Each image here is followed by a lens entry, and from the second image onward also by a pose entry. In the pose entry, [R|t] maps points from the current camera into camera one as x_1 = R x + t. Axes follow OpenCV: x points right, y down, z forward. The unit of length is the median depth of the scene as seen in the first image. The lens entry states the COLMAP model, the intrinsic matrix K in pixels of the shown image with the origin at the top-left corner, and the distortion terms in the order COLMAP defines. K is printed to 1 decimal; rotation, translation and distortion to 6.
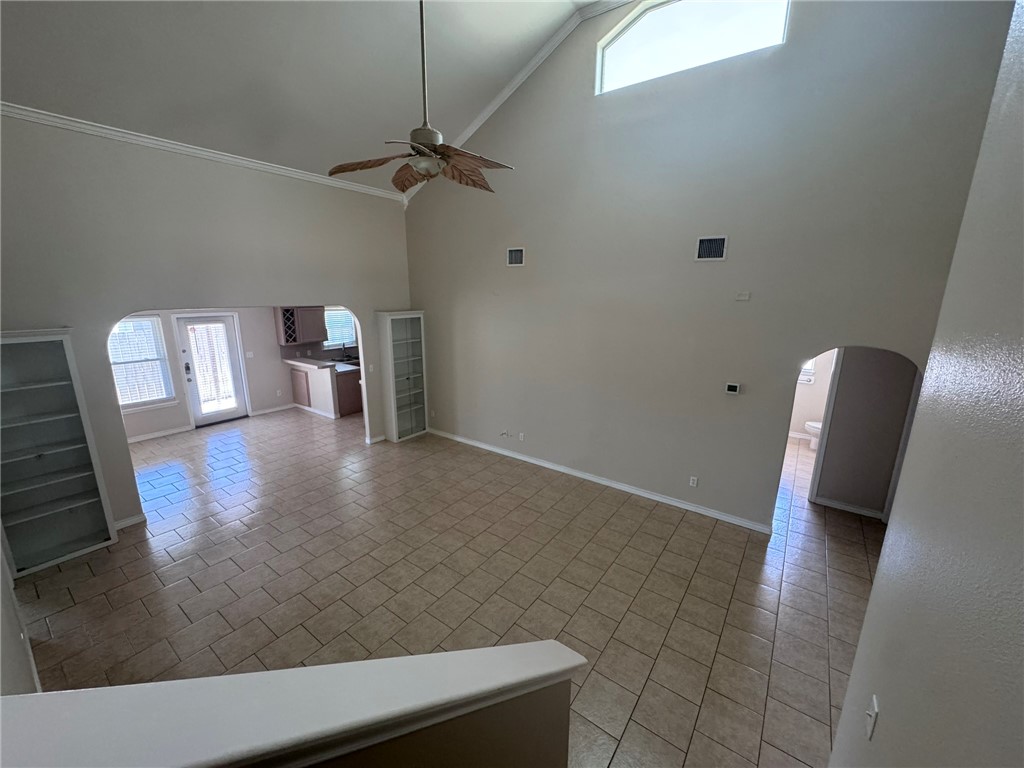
lens RADIAL K [[408.7, 0, 512.4], [0, 408.7, 386.0], [0, 0, 1]] dist [-0.002266, -0.000244]
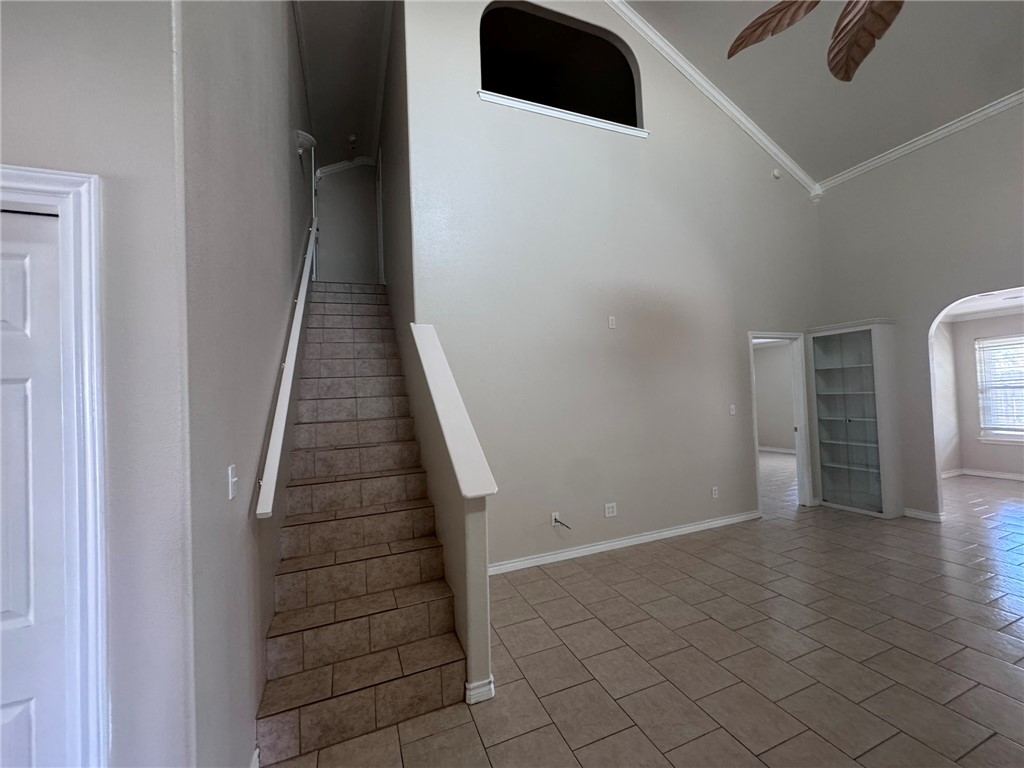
lens RADIAL K [[408.7, 0, 513.4], [0, 408.7, 384.2], [0, 0, 1]] dist [-0.002266, -0.000244]
pose [[-0.534533, -0.010219, -0.845086, 0.296677], [-0.160432, 0.982973, 0.089590, 0.066115], [0.829781, 0.183468, -0.527071, 0.454405]]
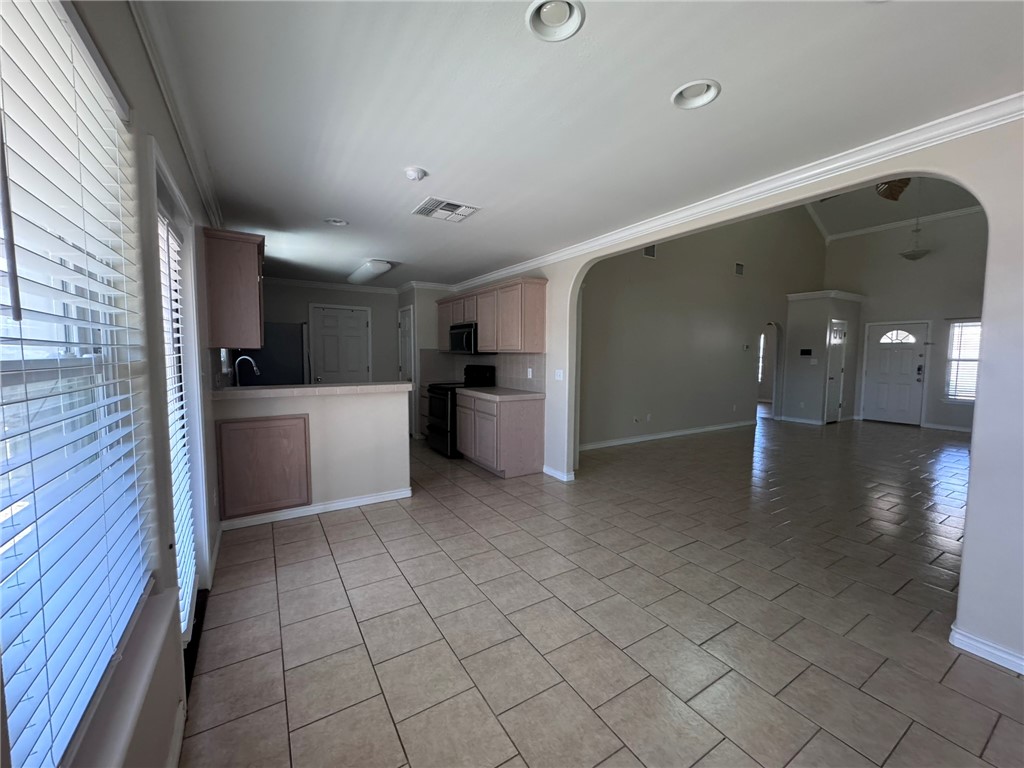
lens RADIAL K [[408.7, 0, 511.7], [0, 408.7, 386.8], [0, 0, 1]] dist [-0.002266, -0.000244]
pose [[0.379675, -0.078264, 0.921804, -1.063720], [0.210109, 0.977672, -0.003533, -0.024058], [-0.900945, 0.195020, 0.387641, 0.879426]]
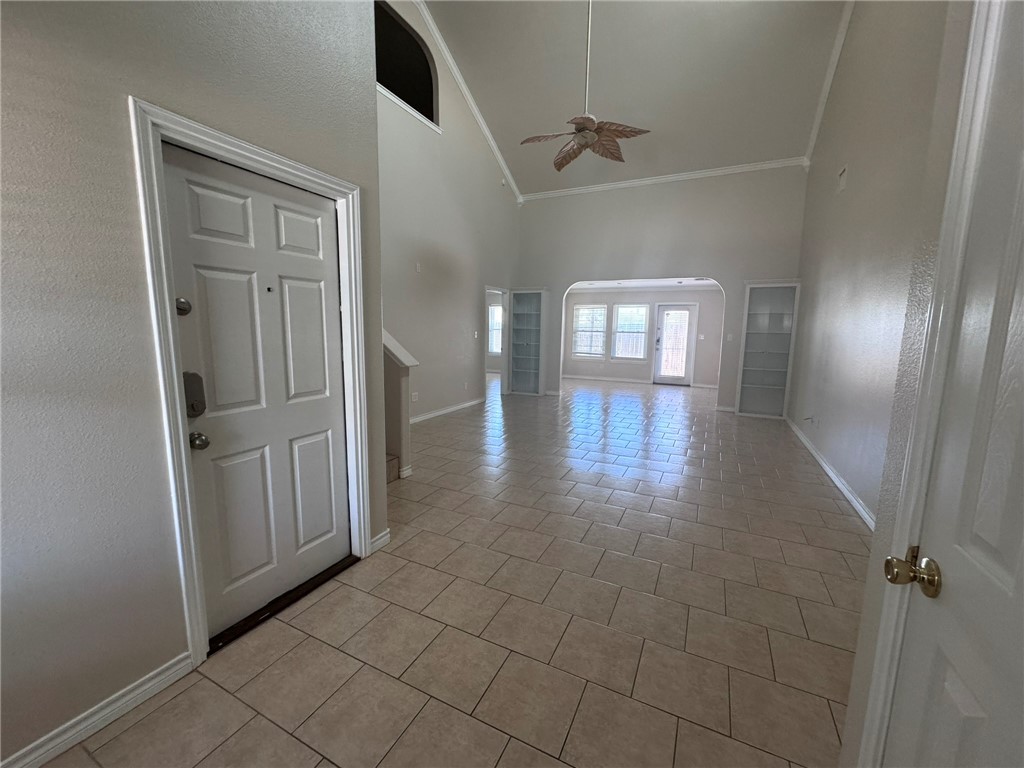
lens RADIAL K [[408.7, 0, 512.1], [0, 408.7, 384.9], [0, 0, 1]] dist [-0.002266, -0.000244]
pose [[0.168449, 0.129169, -0.977211, 0.631085], [-0.243176, 0.966181, 0.085793, 0.126407], [0.955244, 0.223183, 0.194163, 0.309249]]
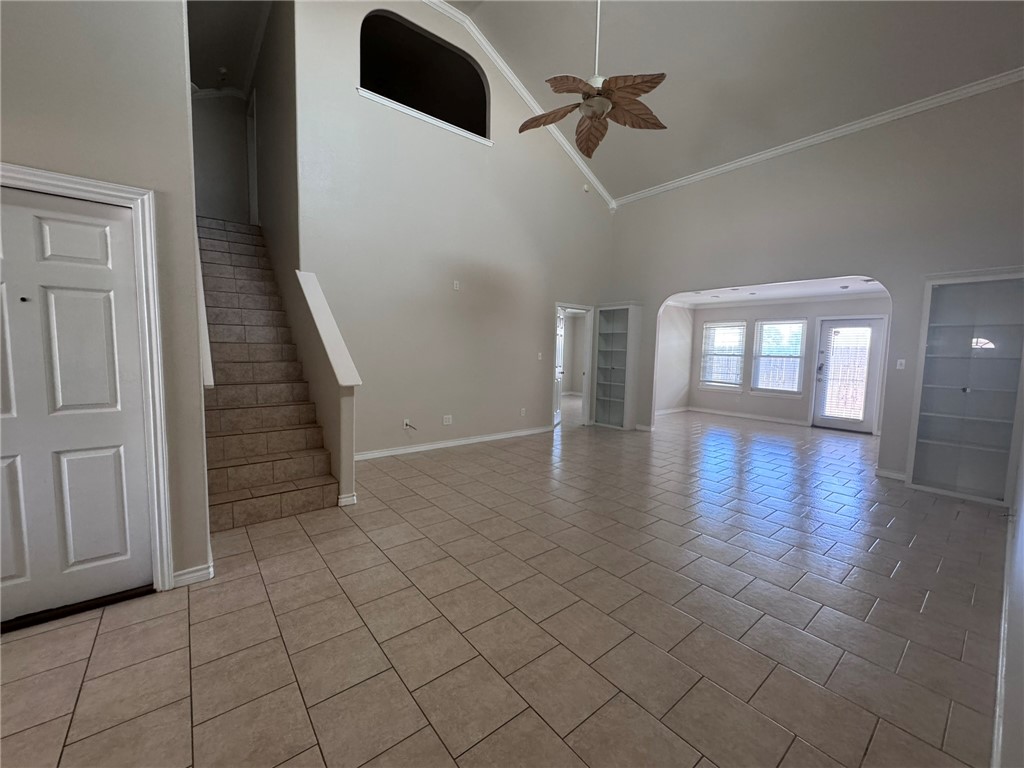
lens RADIAL K [[408.7, 0, 513.5], [0, 408.7, 384.4], [0, 0, 1]] dist [-0.002266, -0.000244]
pose [[-0.260765, 0.067849, -0.963015, 0.498504], [-0.247228, 0.959570, 0.134550, 0.058591], [0.933209, 0.273170, -0.233448, 0.603292]]
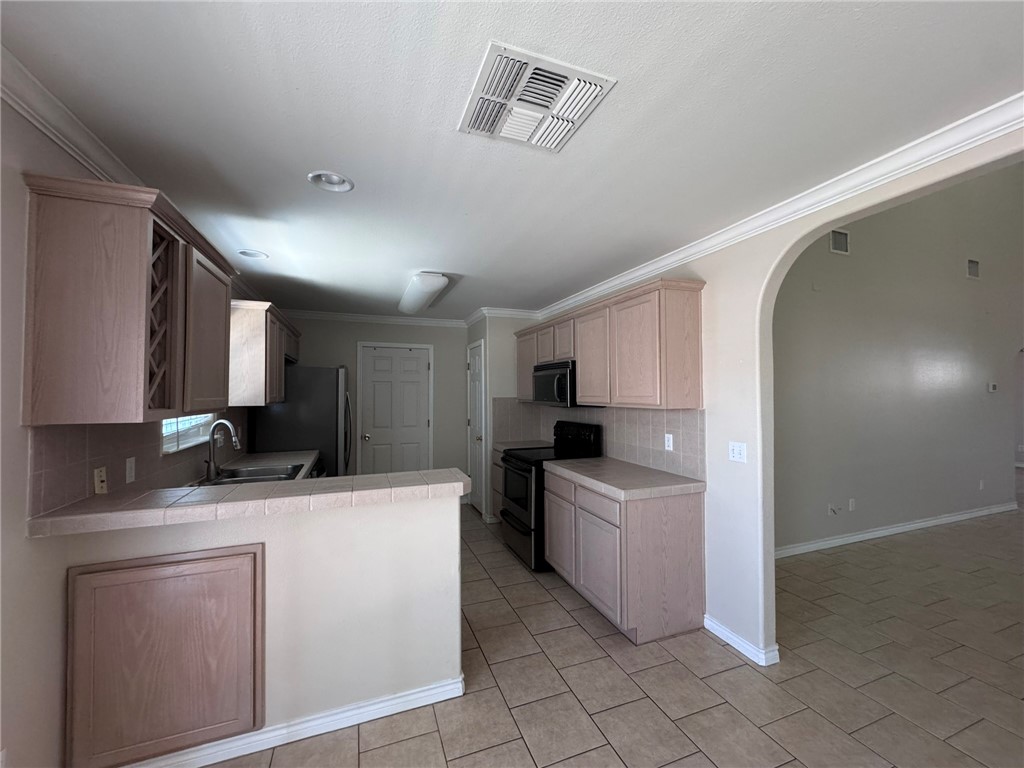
lens RADIAL K [[408.7, 0, 511.5], [0, 408.7, 385.0], [0, 0, 1]] dist [-0.002266, -0.000244]
pose [[0.551604, 0.005924, 0.834085, -0.809915], [0.201060, 0.969544, -0.139853, -0.079001], [-0.809511, 0.244844, 0.533613, 1.028656]]
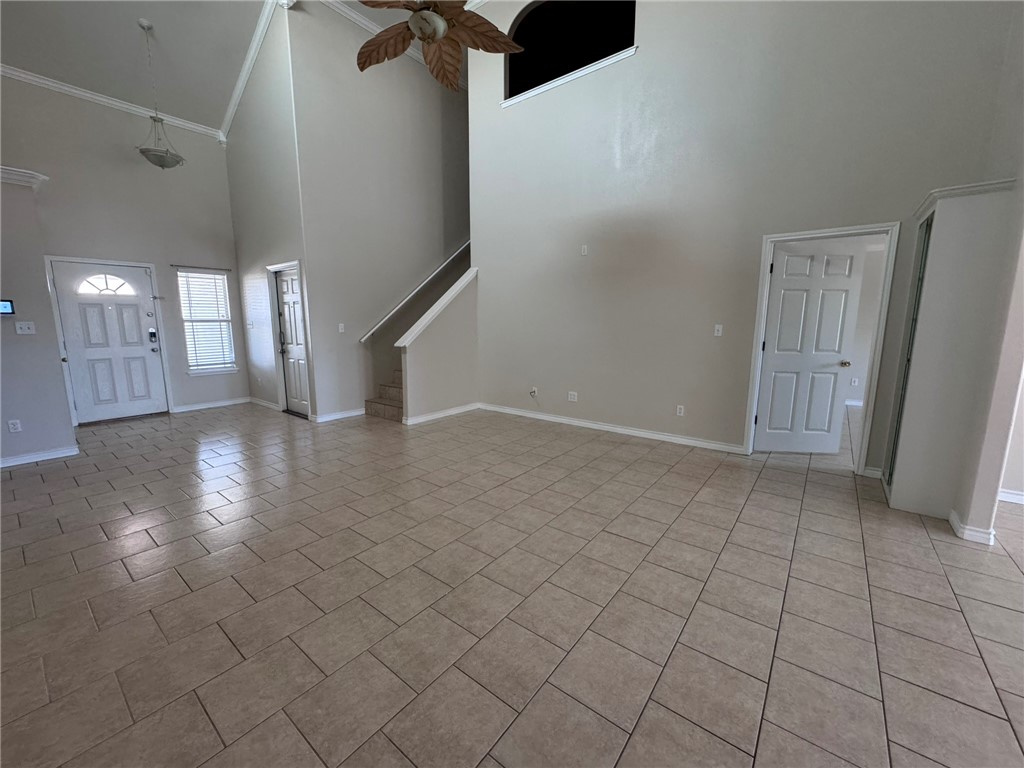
lens RADIAL K [[408.7, 0, 510.6], [0, 408.7, 384.4], [0, 0, 1]] dist [-0.002266, -0.000244]
pose [[-0.999279, -0.016052, 0.034400, -0.214744], [-0.001787, 0.925083, 0.379762, -0.056136], [-0.037919, 0.379427, -0.924444, 1.058749]]
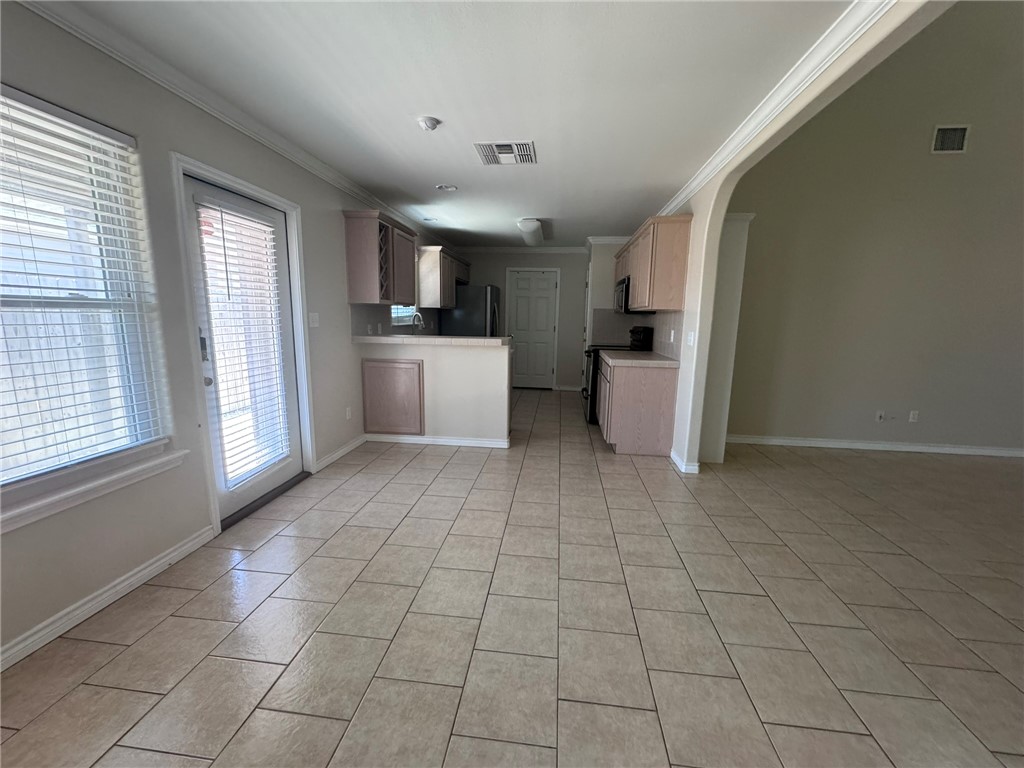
lens RADIAL K [[408.7, 0, 511.4], [0, 408.7, 384.7], [0, 0, 1]] dist [-0.002266, -0.000244]
pose [[0.872982, -0.071945, 0.482417, -0.862471], [0.101104, 0.994271, -0.034678, 0.027346], [-0.477159, 0.079048, 0.875255, 0.712175]]
